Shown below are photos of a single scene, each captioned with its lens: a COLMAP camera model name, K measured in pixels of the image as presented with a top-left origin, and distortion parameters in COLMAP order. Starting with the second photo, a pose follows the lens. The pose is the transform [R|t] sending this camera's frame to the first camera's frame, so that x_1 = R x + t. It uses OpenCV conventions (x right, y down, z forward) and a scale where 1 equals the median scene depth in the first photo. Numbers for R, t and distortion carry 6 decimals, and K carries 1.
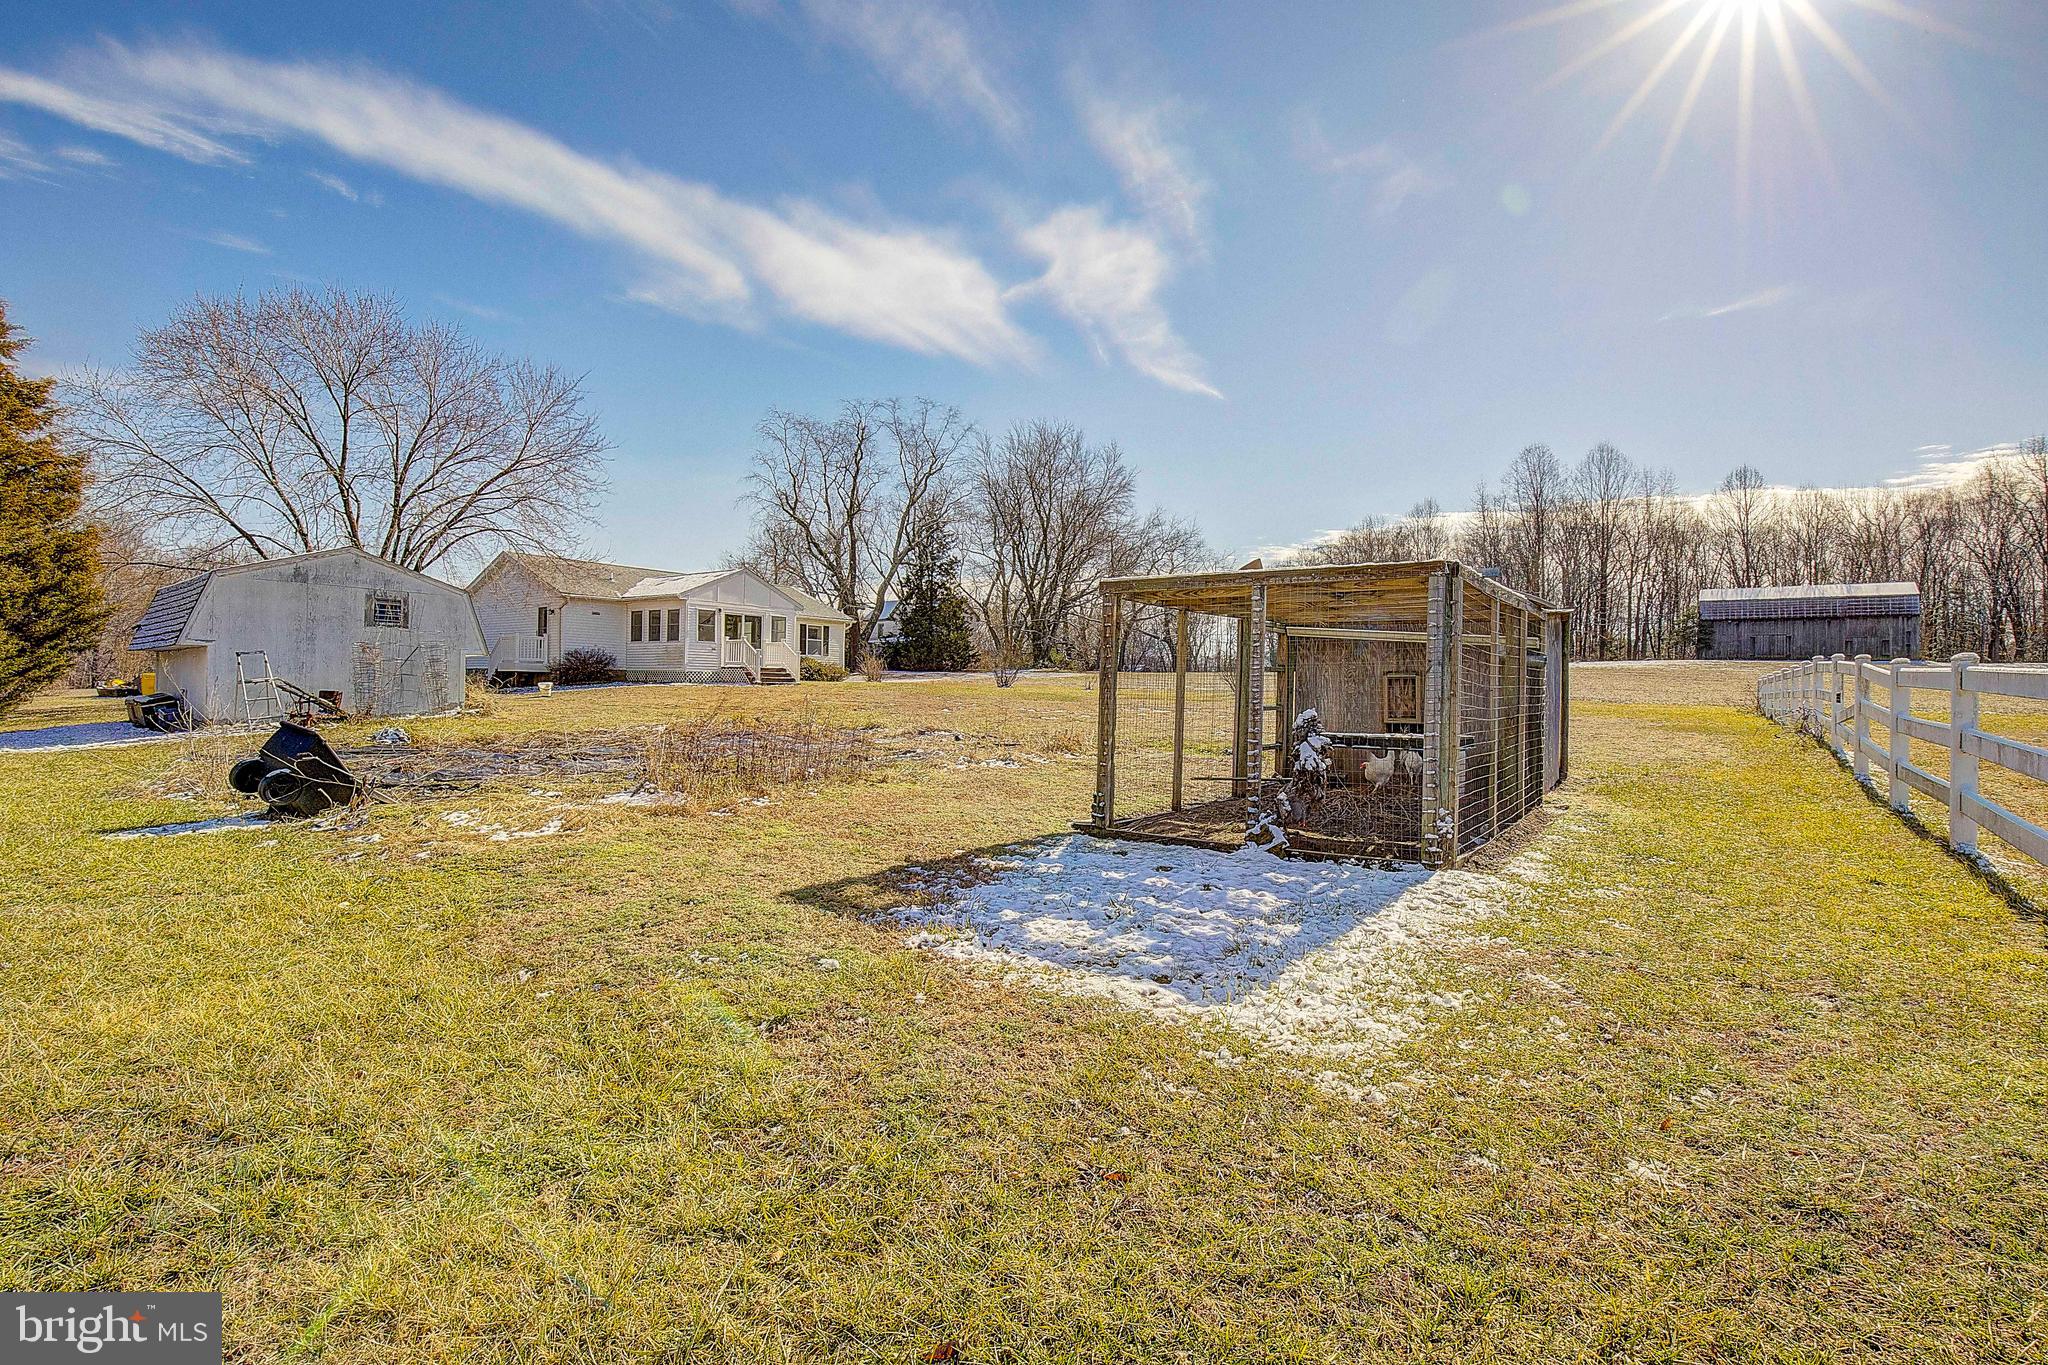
lens RADIAL K [[980.6, 0, 1038.8], [0, 980.6, 684.7], [0, 0, 1]] dist [-0.029658, -0.000526]
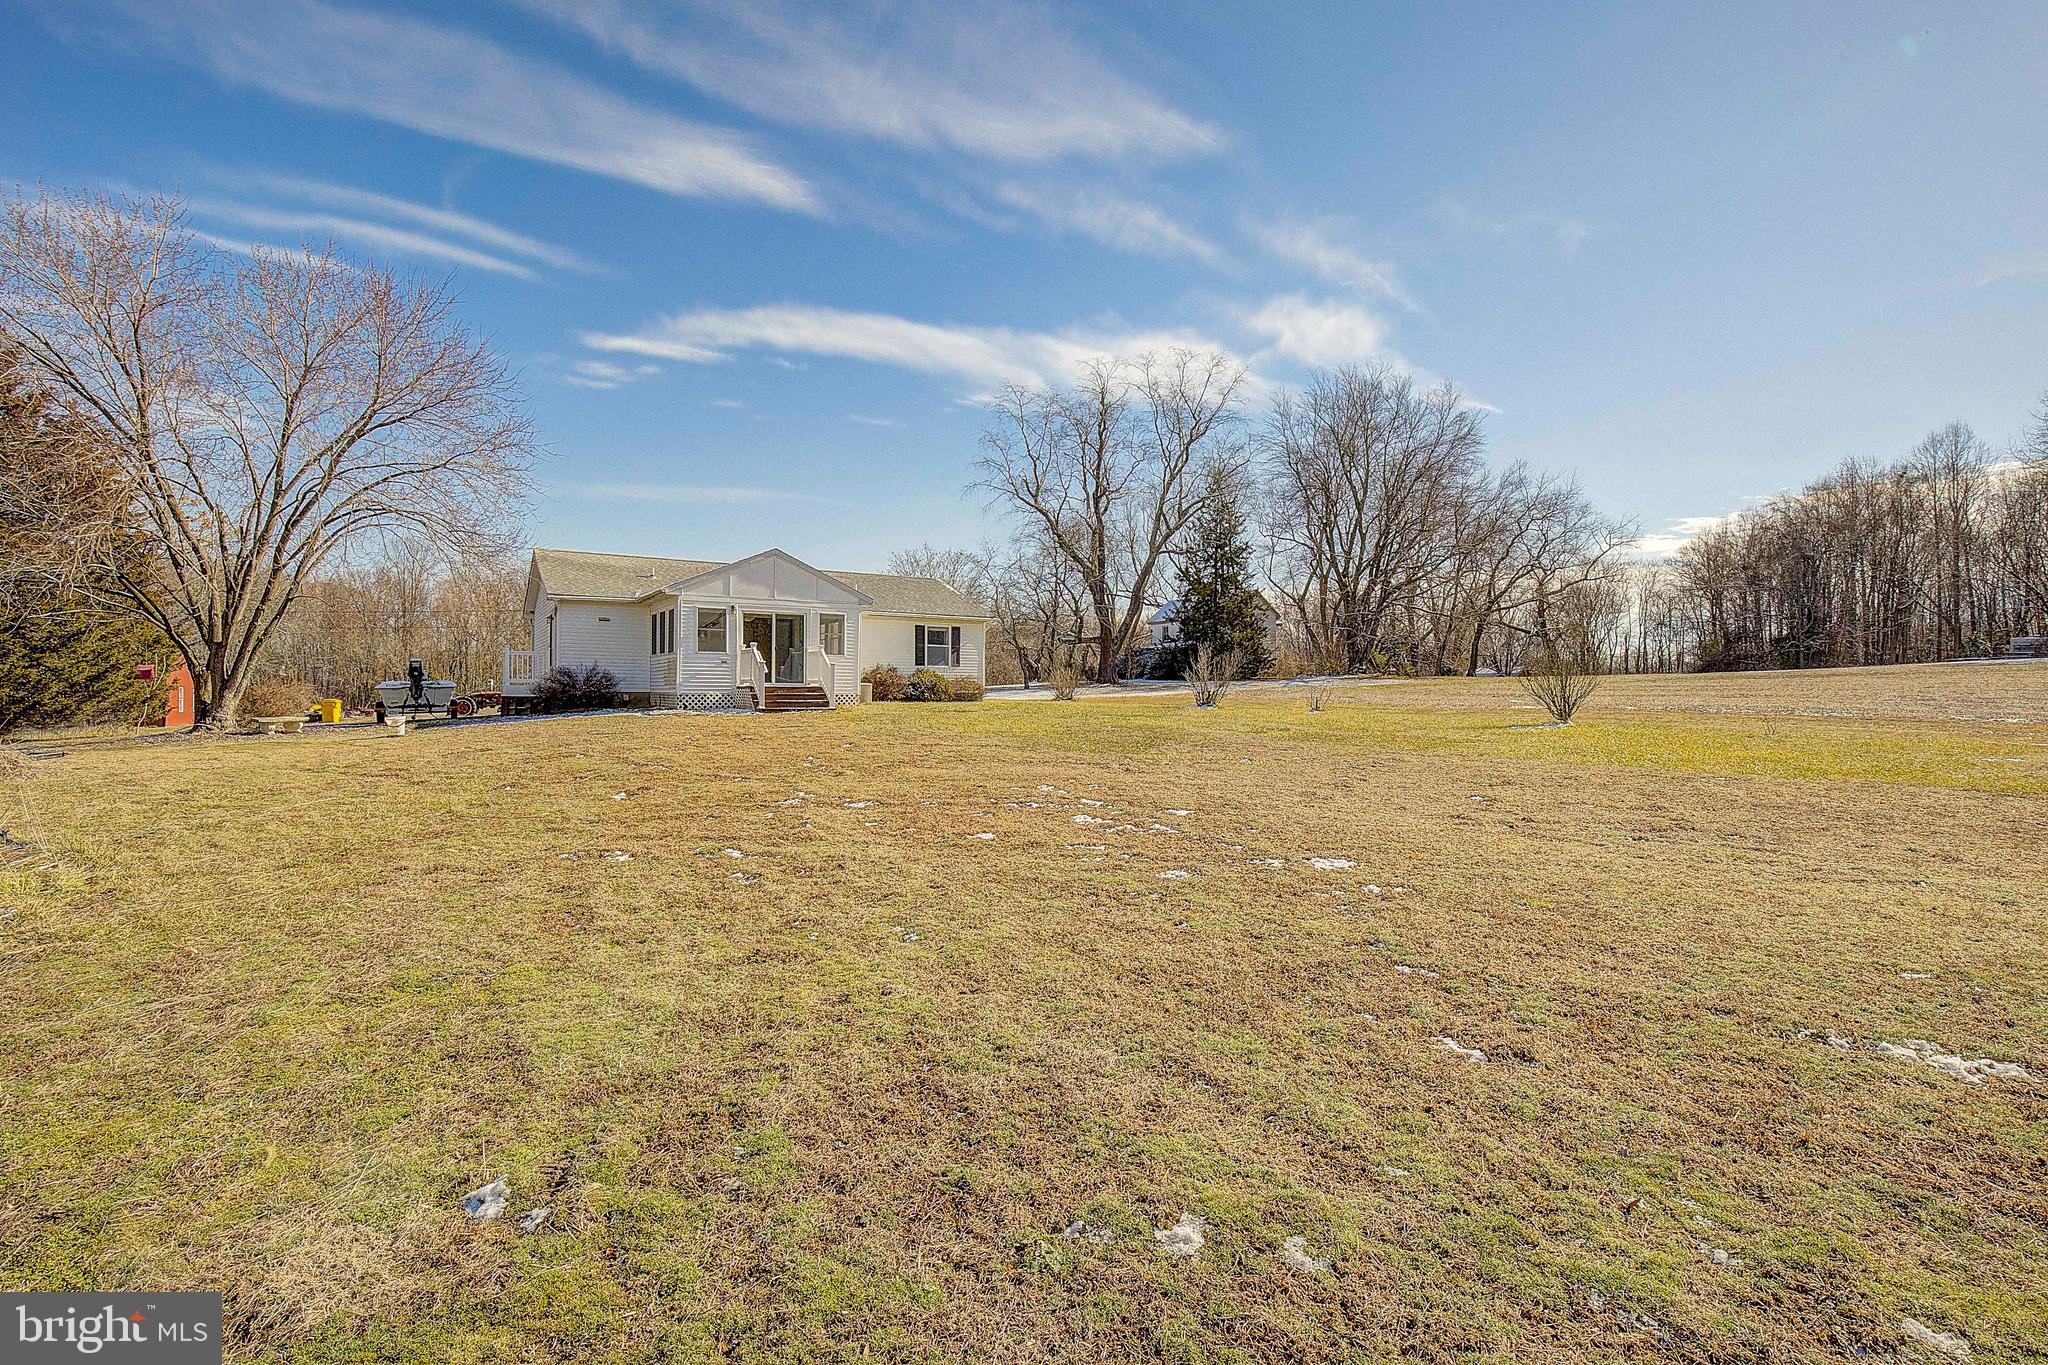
lens RADIAL K [[980.6, 0, 1018.9], [0, 980.6, 688.6], [0, 0, 1]] dist [-0.029658, -0.000526]
pose [[0.923486, -0.013193, -0.383404, 0.065864], [0.011907, 0.999913, -0.005729, -0.004695], [0.383446, 0.000726, 0.923563, 0.188587]]
